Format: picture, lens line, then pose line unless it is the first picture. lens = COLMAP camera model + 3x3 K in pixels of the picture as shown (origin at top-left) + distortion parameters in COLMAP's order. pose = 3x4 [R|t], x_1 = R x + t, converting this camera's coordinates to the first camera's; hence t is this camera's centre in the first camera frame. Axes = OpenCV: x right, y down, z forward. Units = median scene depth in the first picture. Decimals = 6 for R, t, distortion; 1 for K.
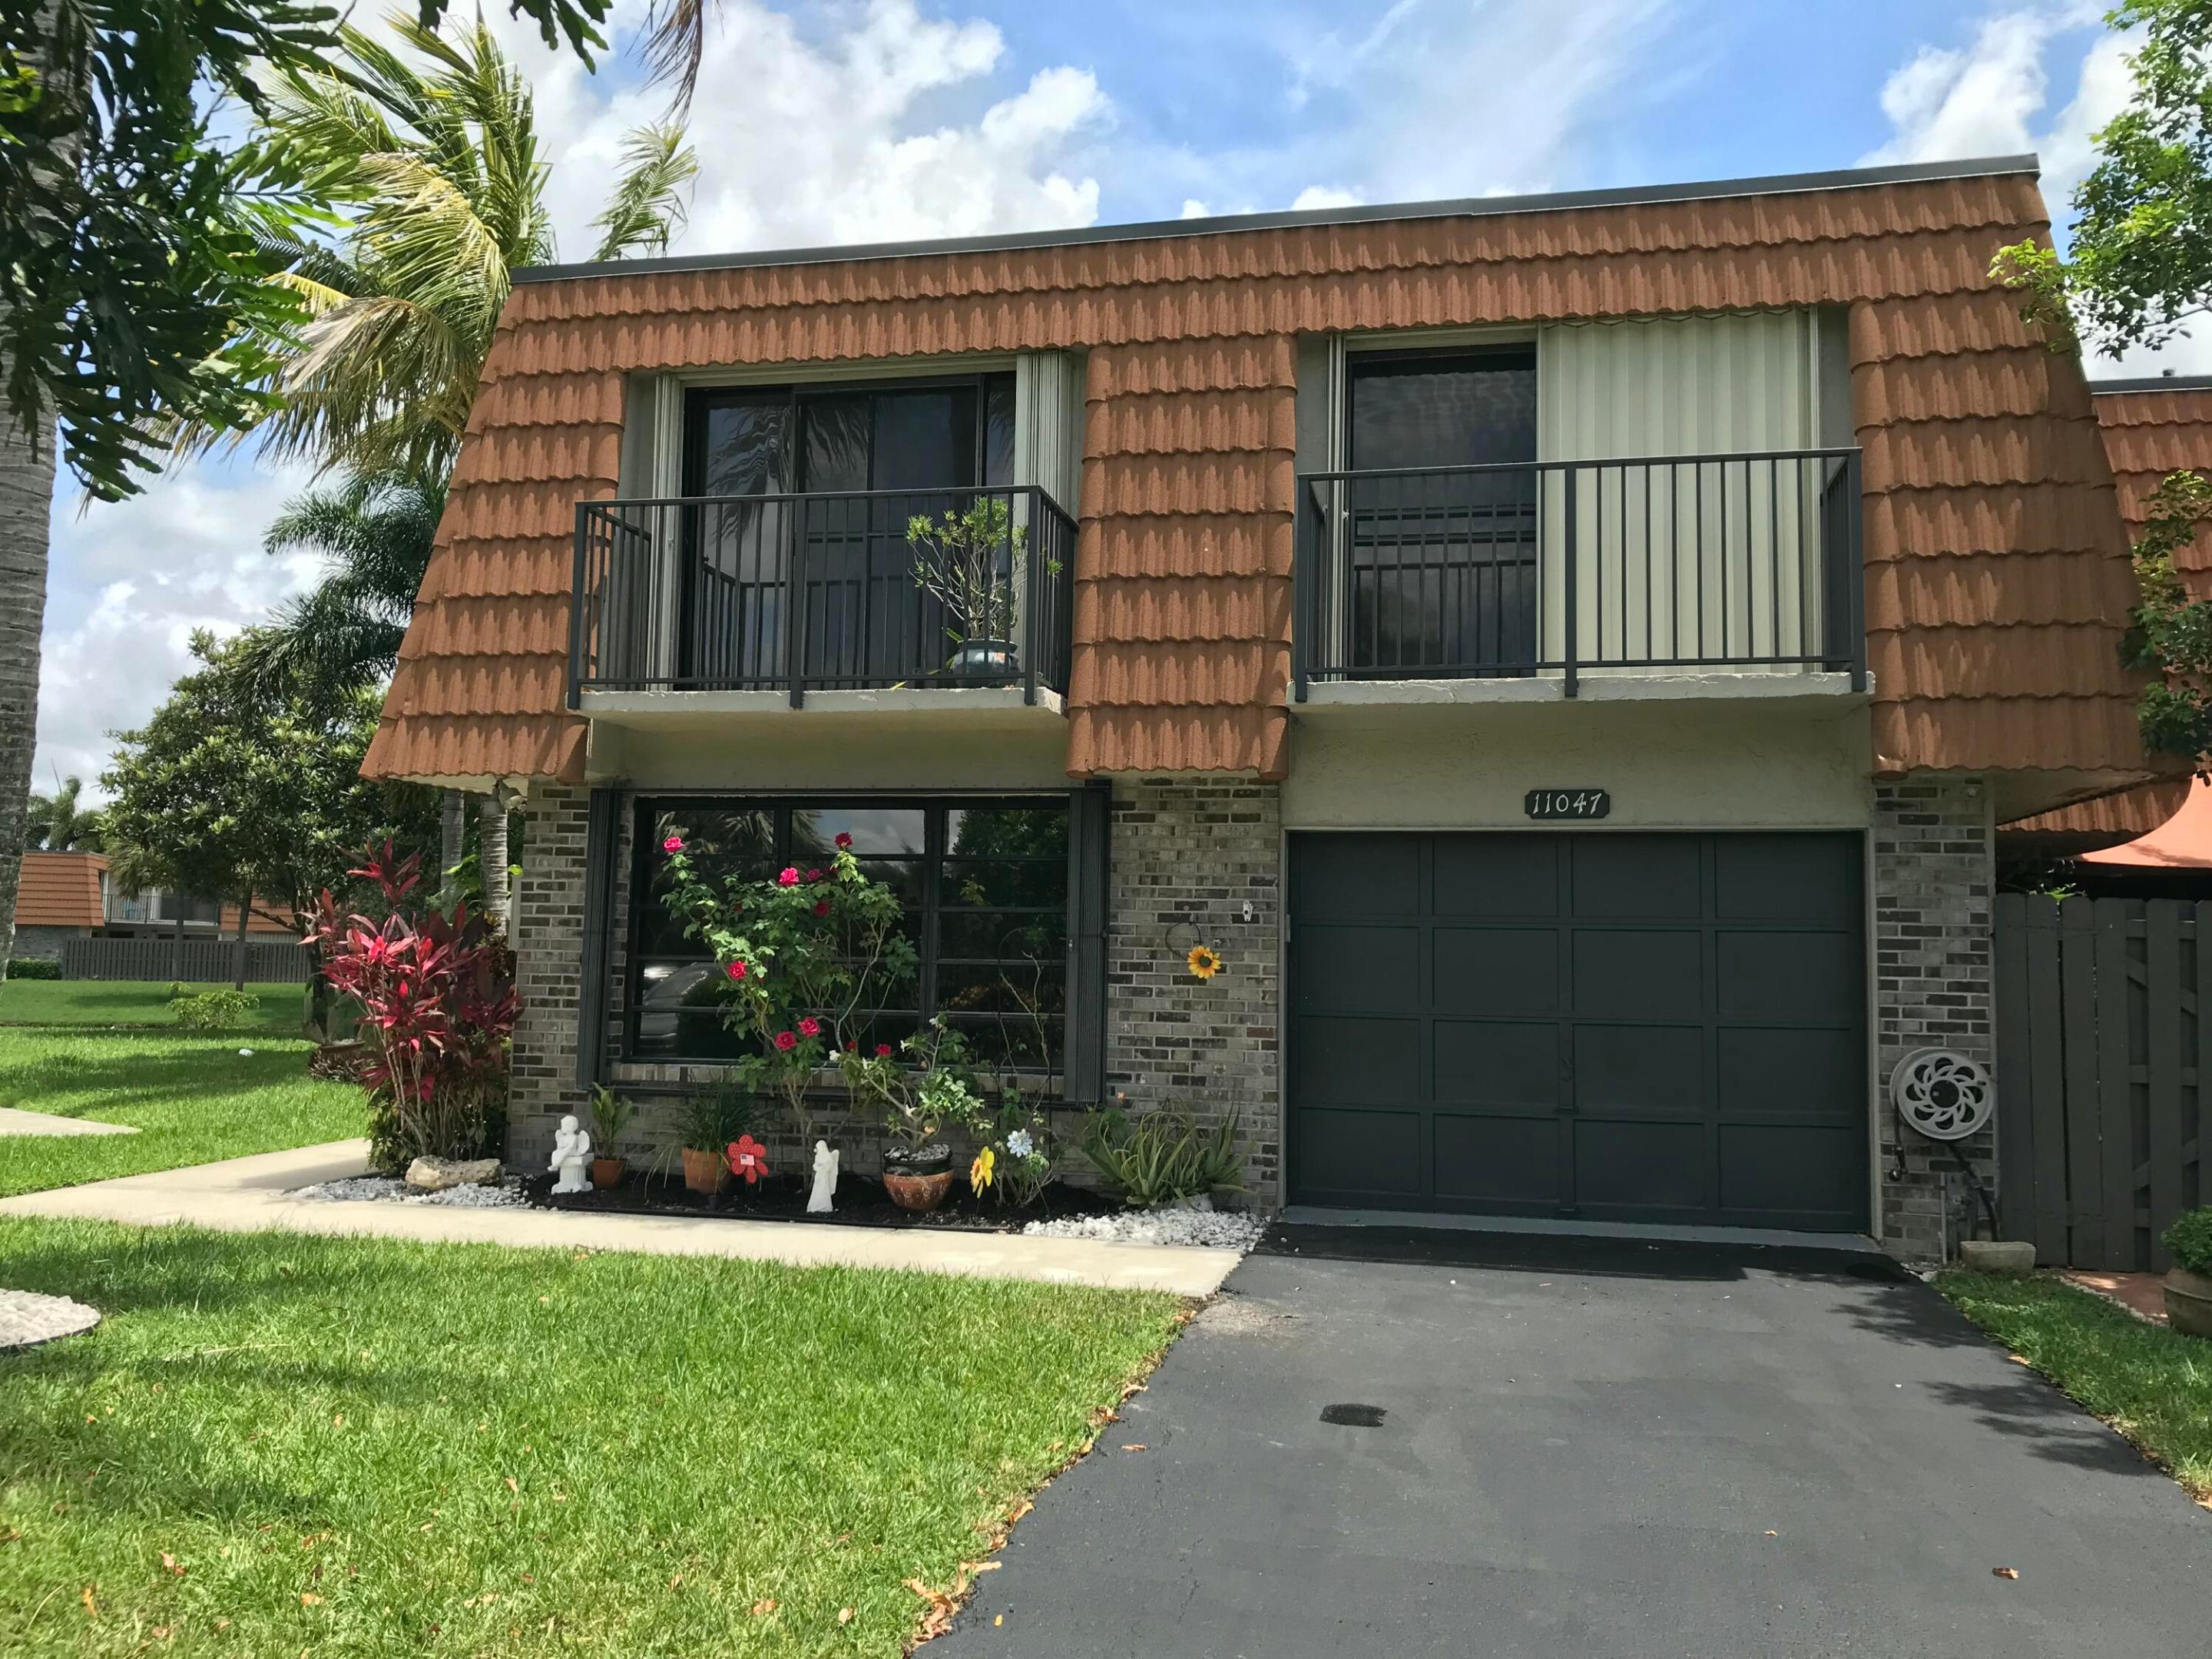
lens RADIAL K [[1864.2, 0, 1100.6], [0, 1864.2, 784.7], [0, 0, 1]] dist [0.130883, -0.351245]
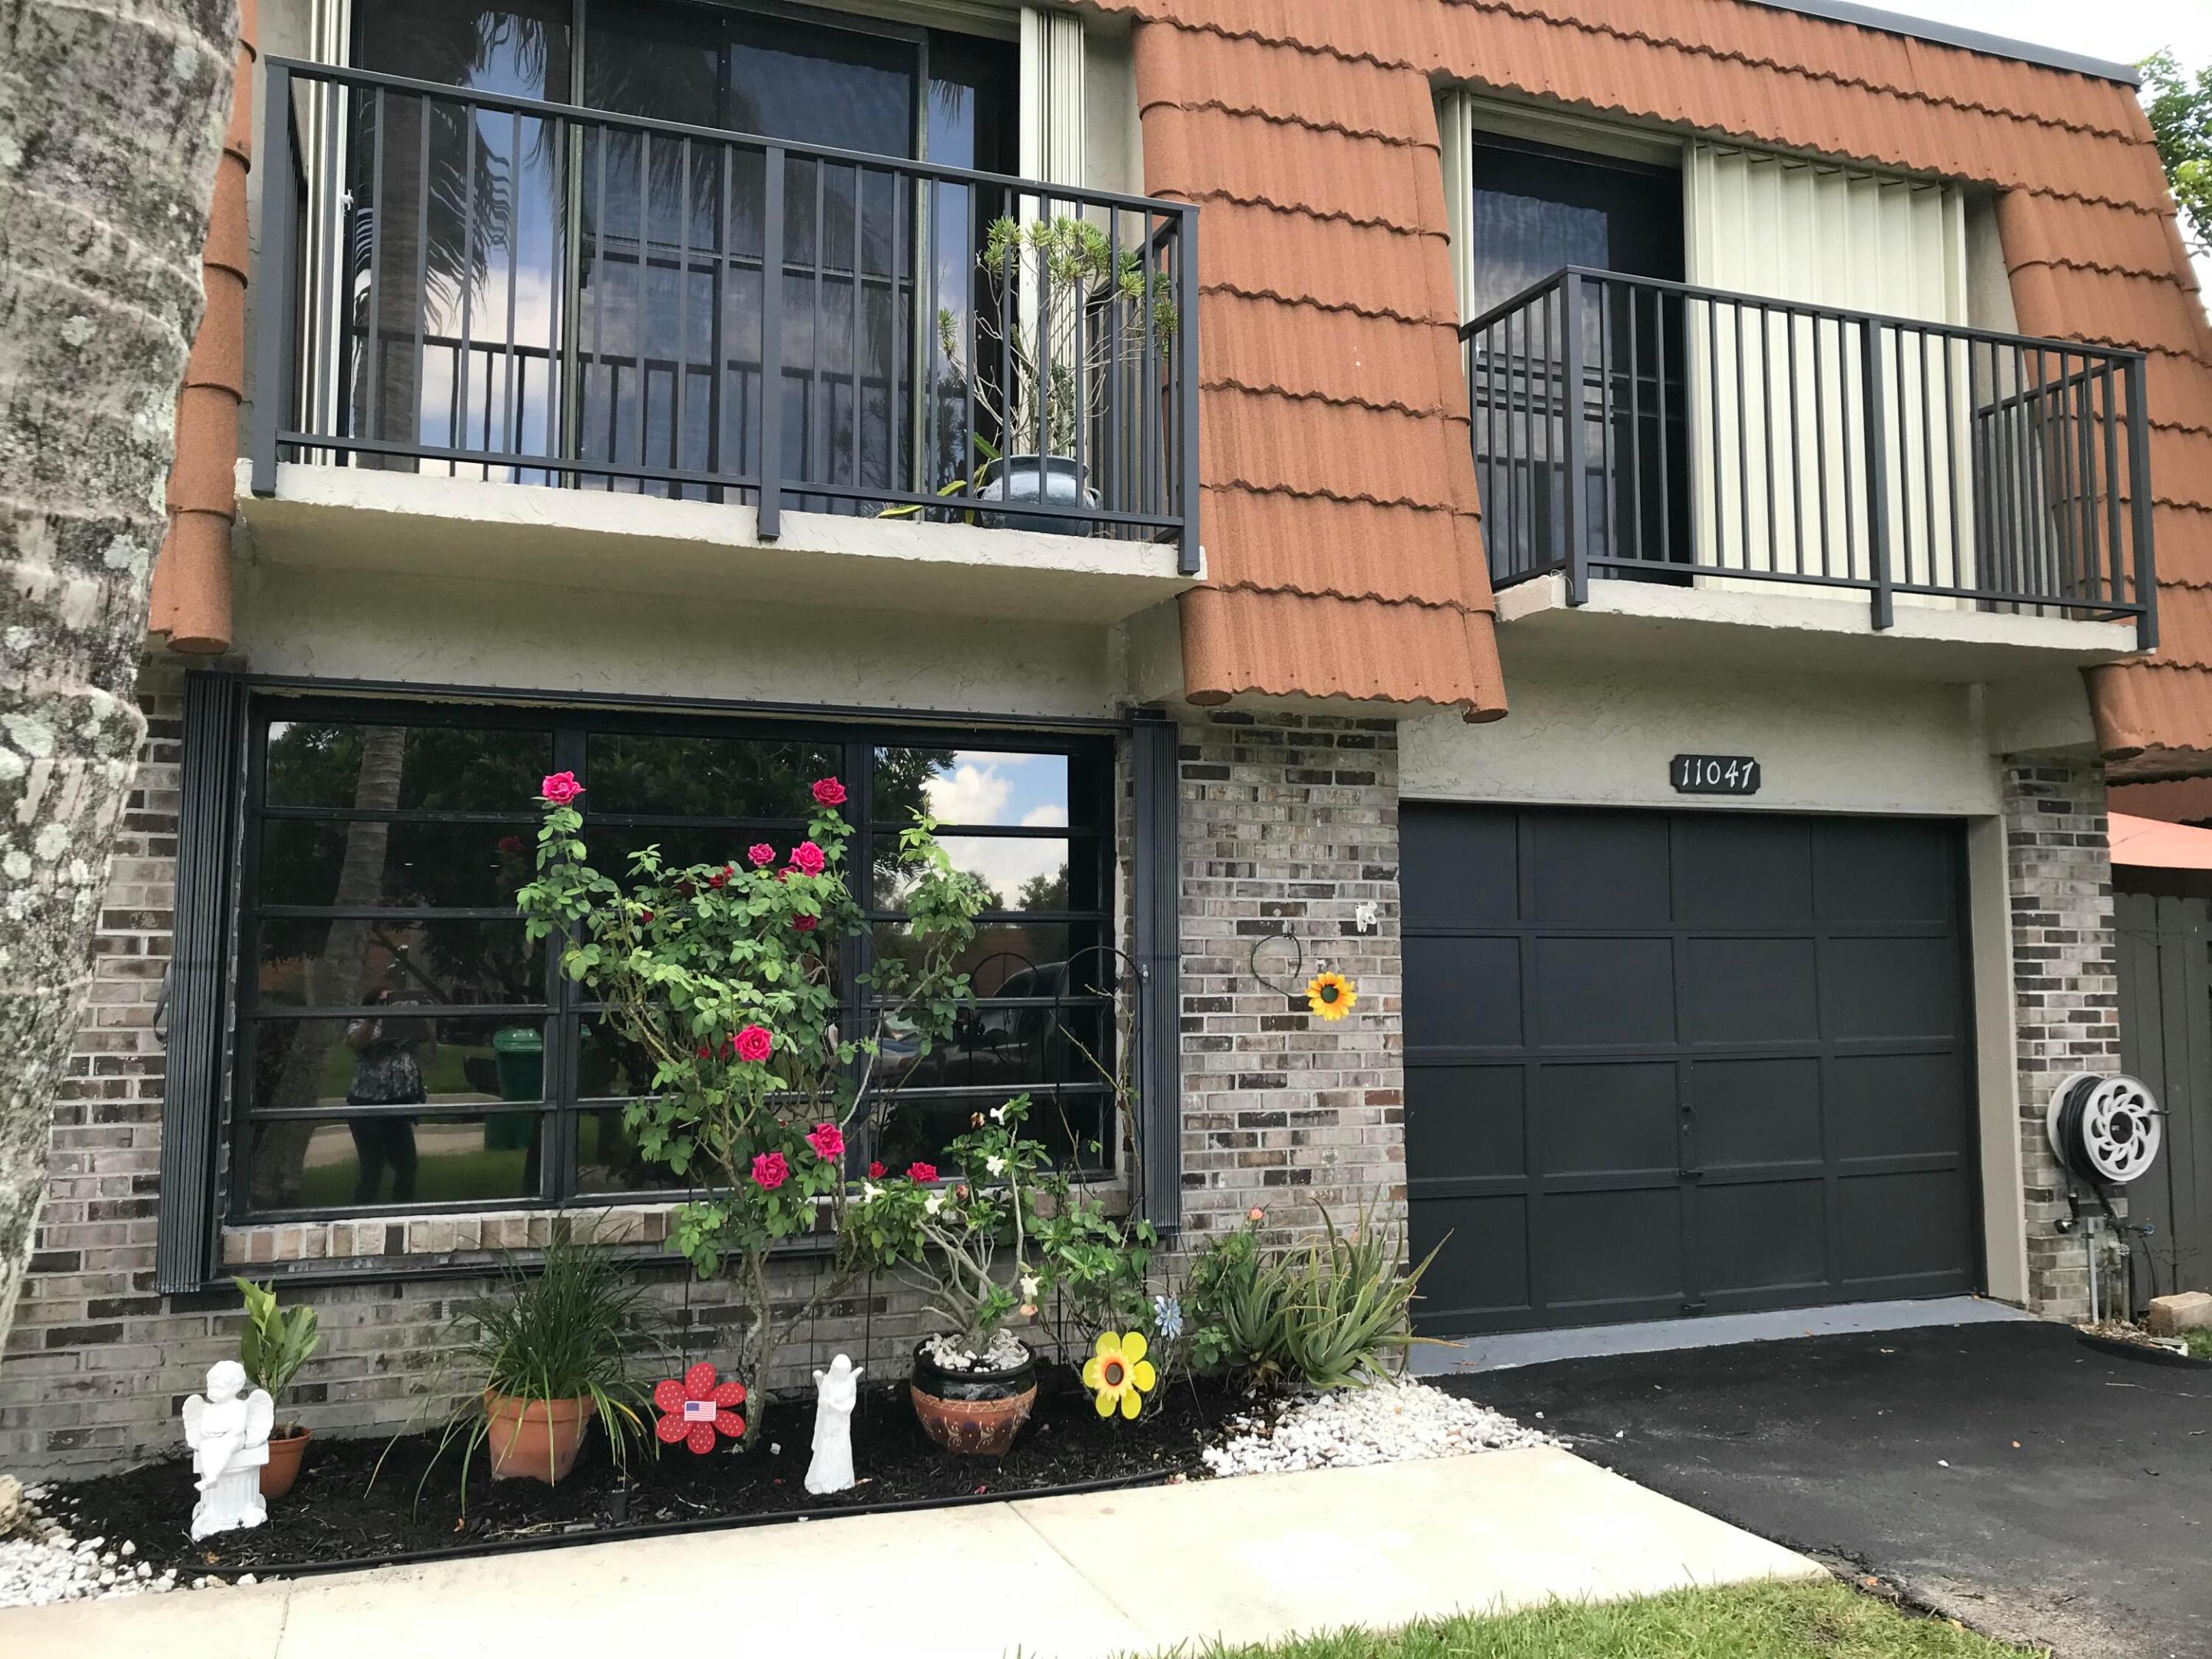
lens RADIAL K [[1783.8, 0, 1067.7], [0, 1783.8, 809.9], [0, 0, 1]] dist [0.085394, -0.143432]
pose [[0.834799, 0.028732, 0.549804, -0.363171], [-0.033836, 0.999427, -0.000853, 0.033448], [-0.549514, -0.017891, 0.835293, 0.523273]]
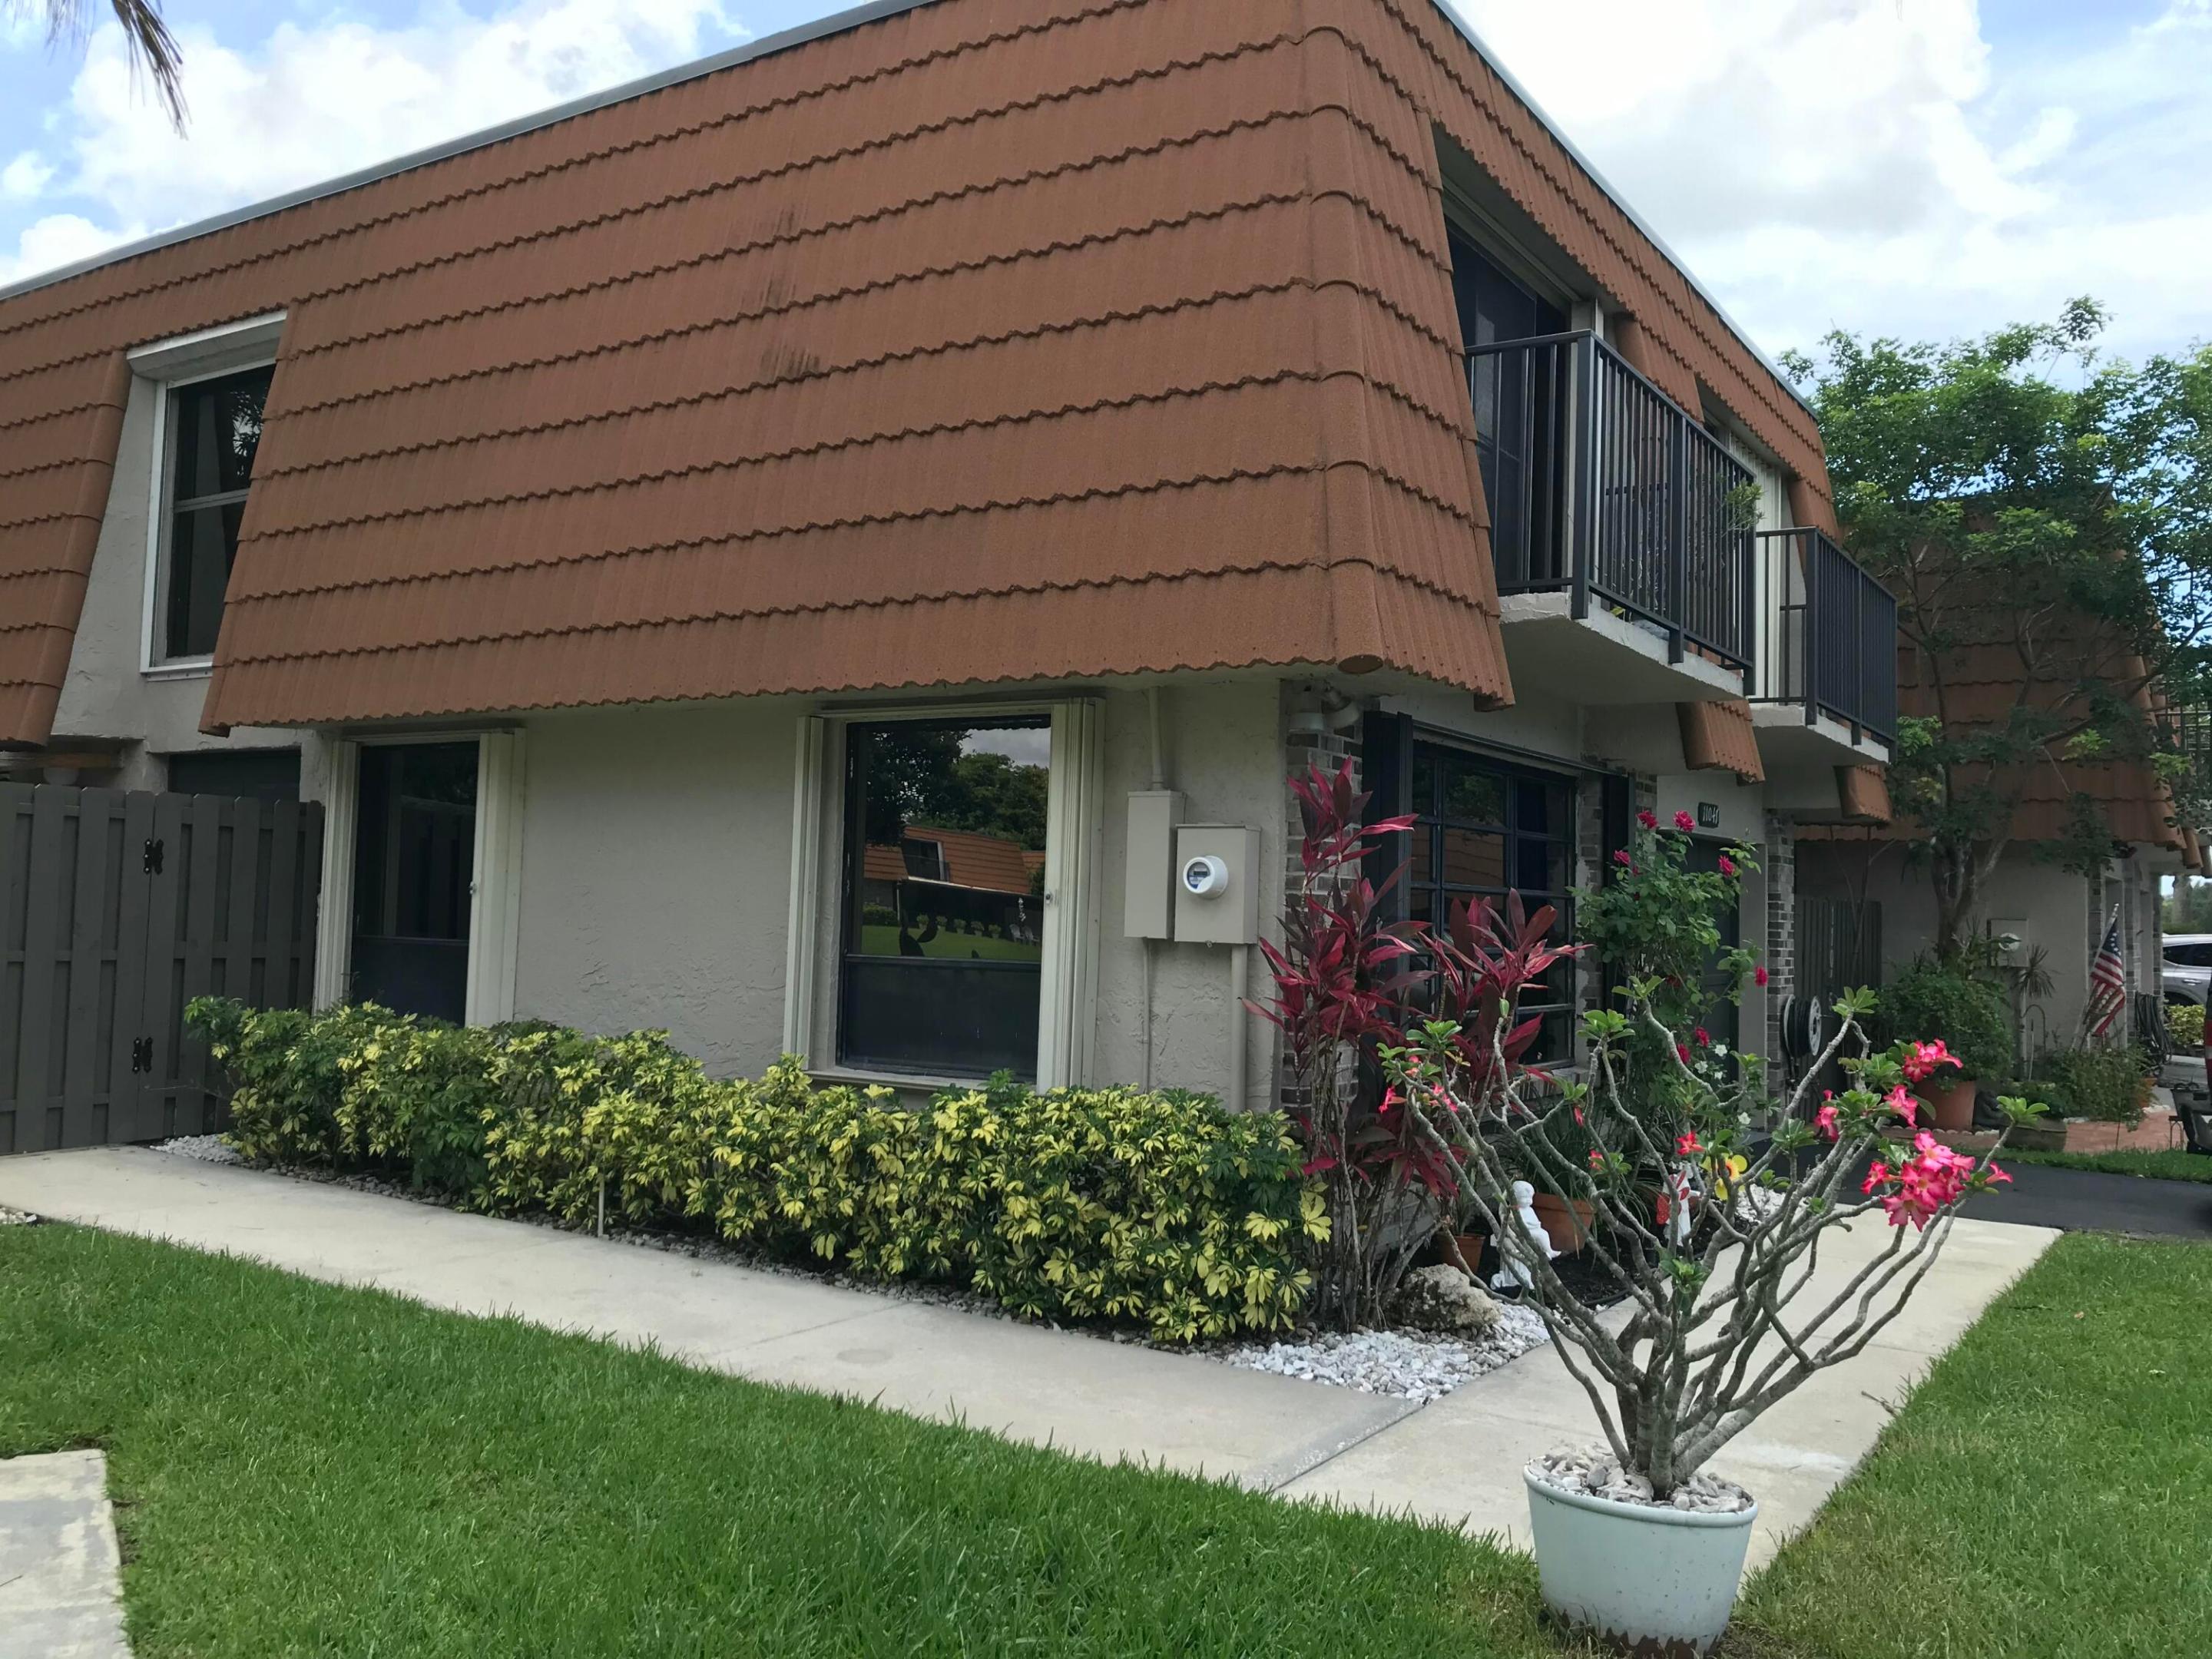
lens RADIAL K [[1806.9, 0, 1084.7], [0, 1806.9, 805.7], [0, 0, 1]] dist [0.044167, -0.087566]
pose [[0.349923, 0.050142, 0.935435, -1.007900], [-0.106535, 0.994218, -0.013441, 0.063099], [-0.930701, -0.094953, 0.353242, 0.943262]]
